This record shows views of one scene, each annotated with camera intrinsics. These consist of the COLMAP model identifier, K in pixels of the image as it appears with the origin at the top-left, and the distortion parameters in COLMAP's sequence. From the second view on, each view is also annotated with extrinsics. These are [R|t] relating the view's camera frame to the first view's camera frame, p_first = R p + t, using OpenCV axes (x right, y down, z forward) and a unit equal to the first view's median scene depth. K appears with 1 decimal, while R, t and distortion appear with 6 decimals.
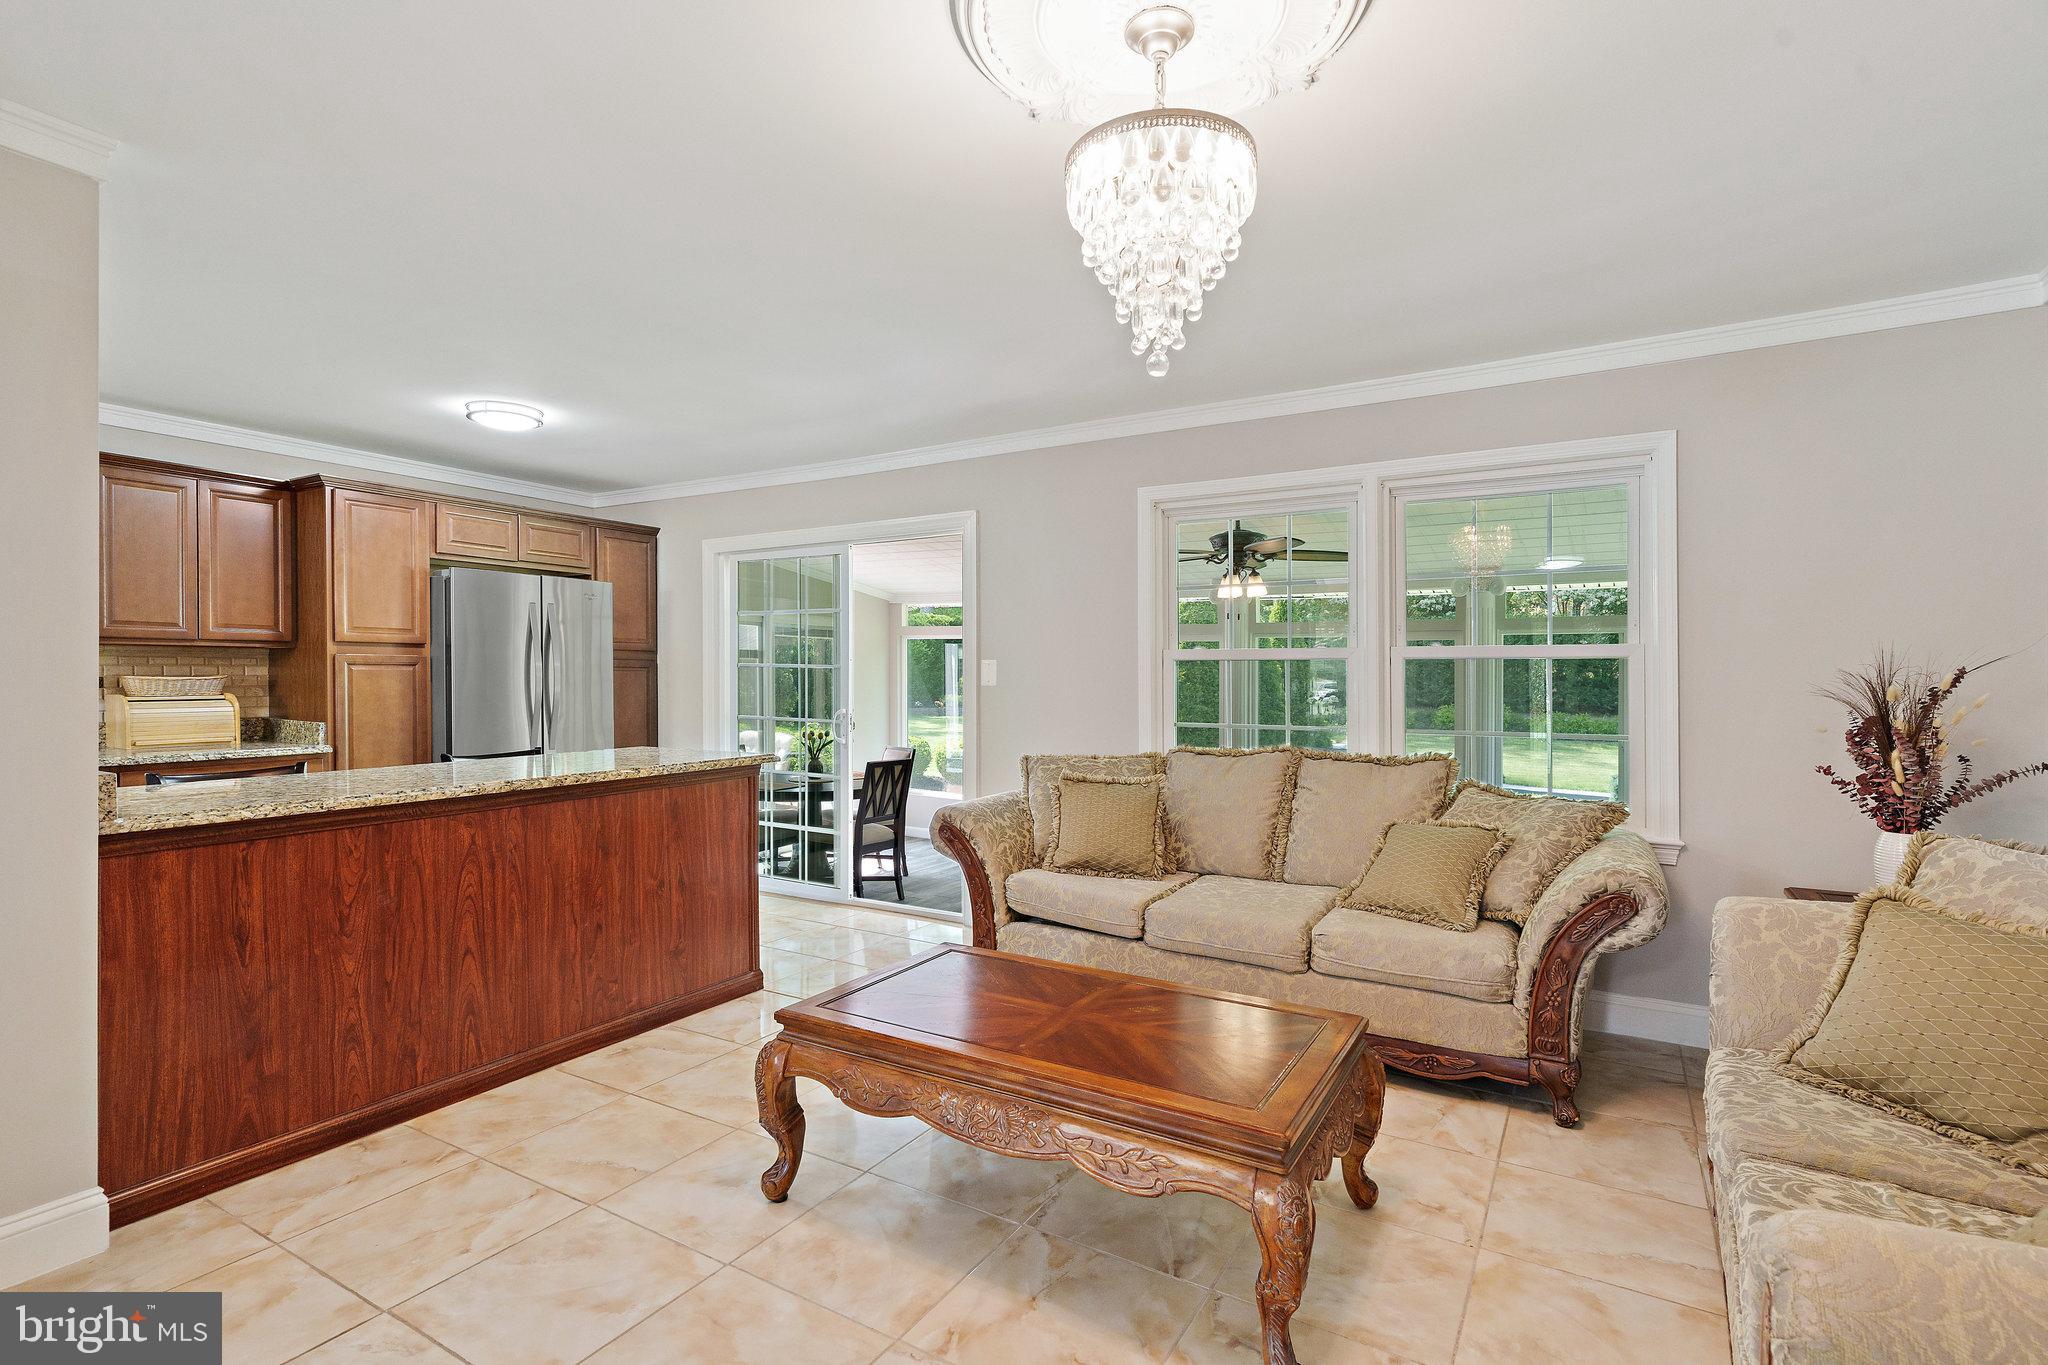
lens RADIAL K [[981.0, 0, 1021.7], [0, 981.0, 676.2], [0, 0, 1]] dist [0.003684, 0.001411]
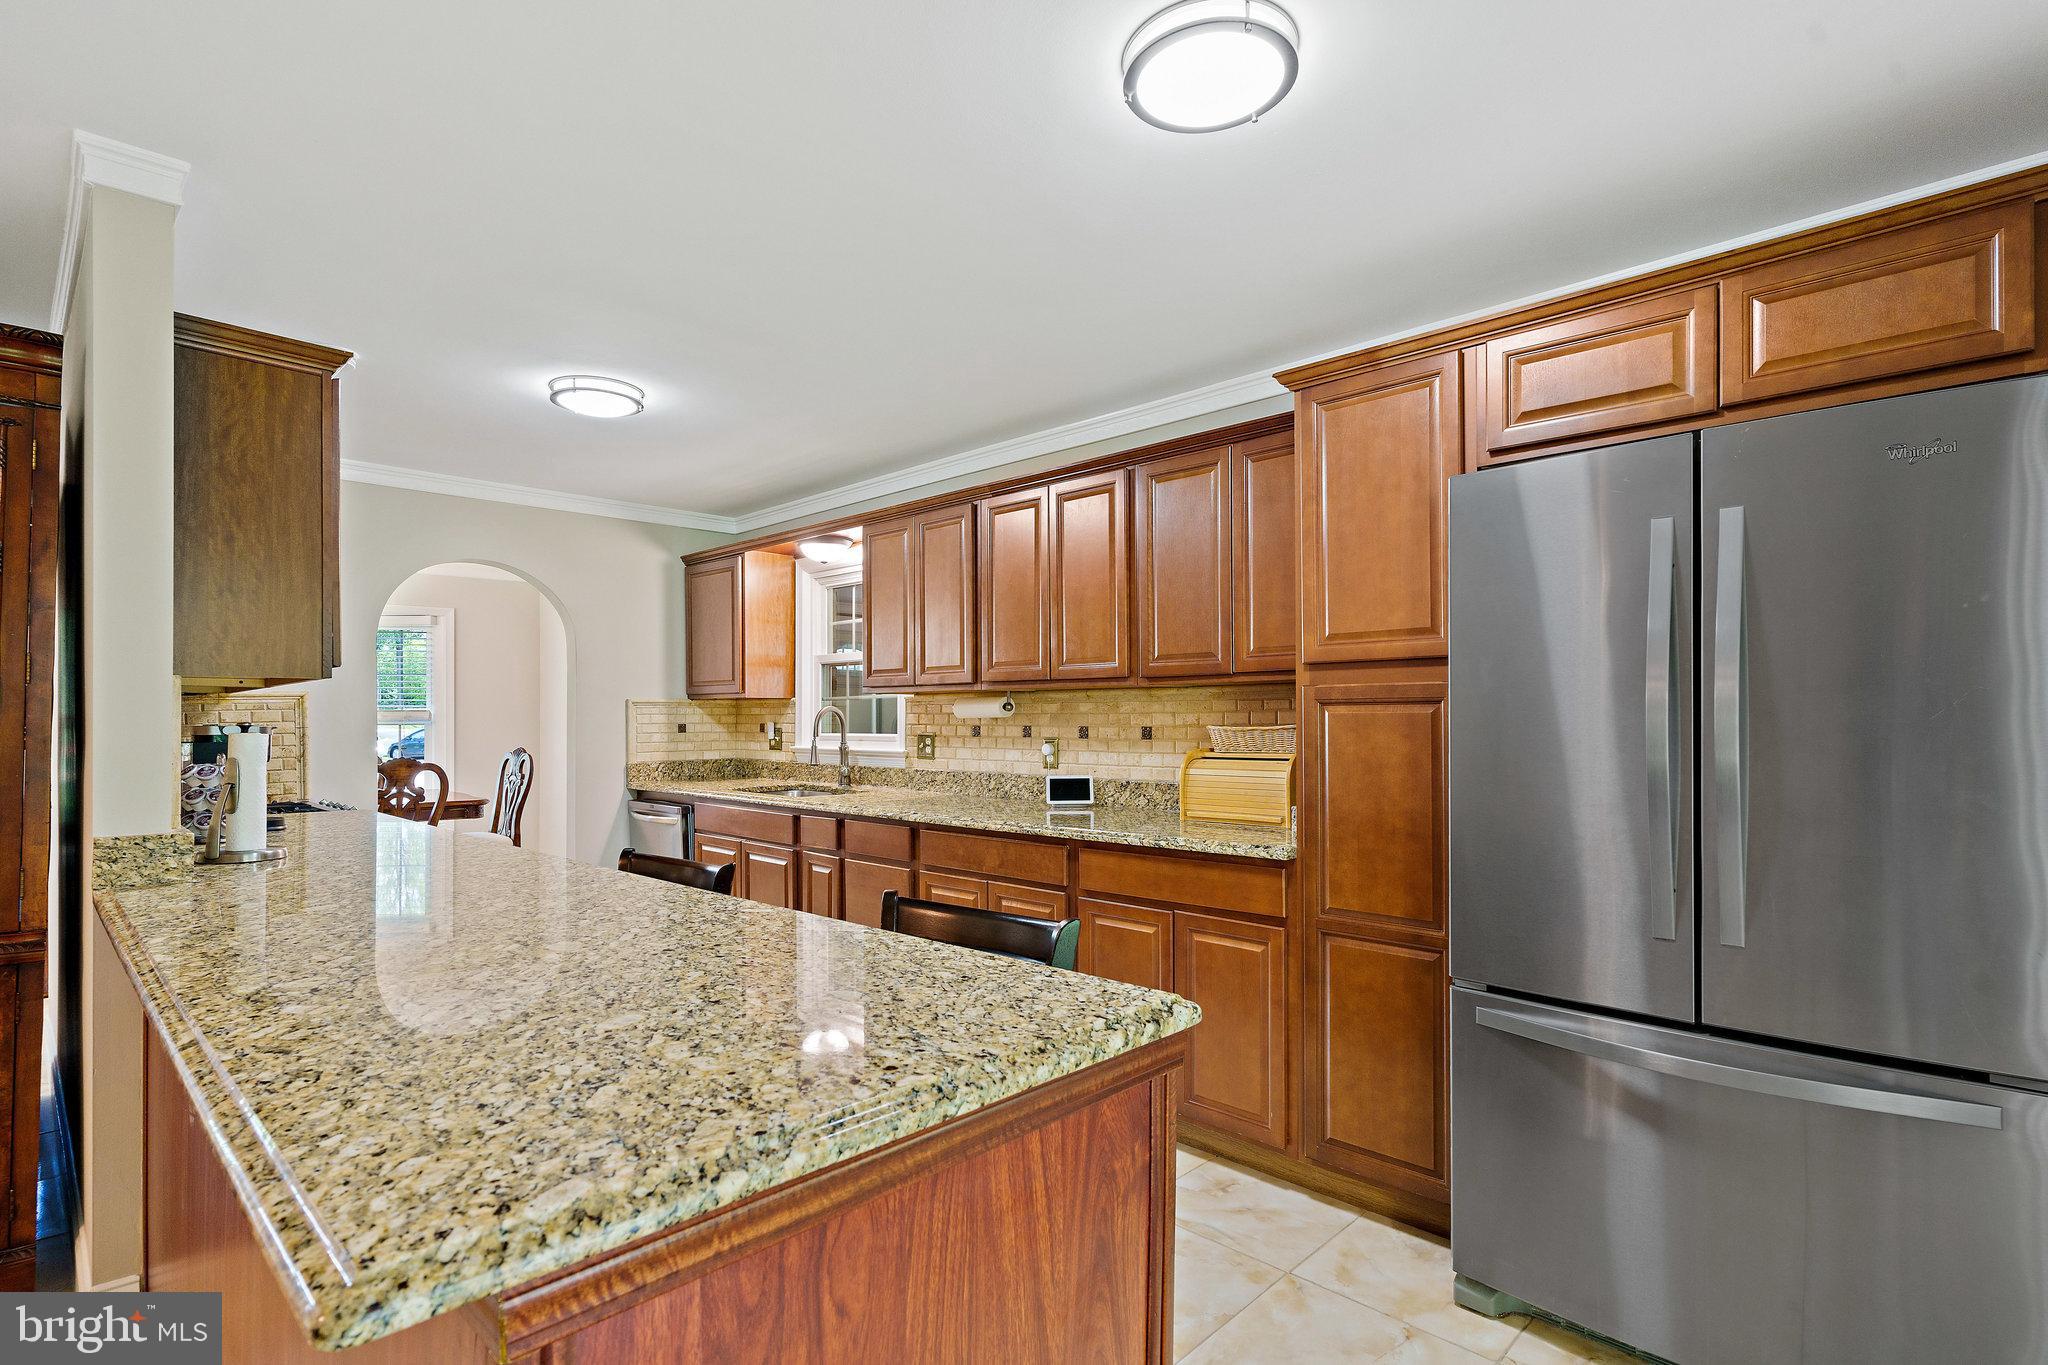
lens RADIAL K [[990.0, 0, 997.7], [0, 990.0, 725.8], [0, 0, 1]] dist [-0.002410, -0.000151]
pose [[-0.239918, 0.000607, -0.970793, -0.126709], [0.002648, 0.999996, -0.000029, -0.000023], [0.970790, -0.002577, -0.239919, 1.262826]]
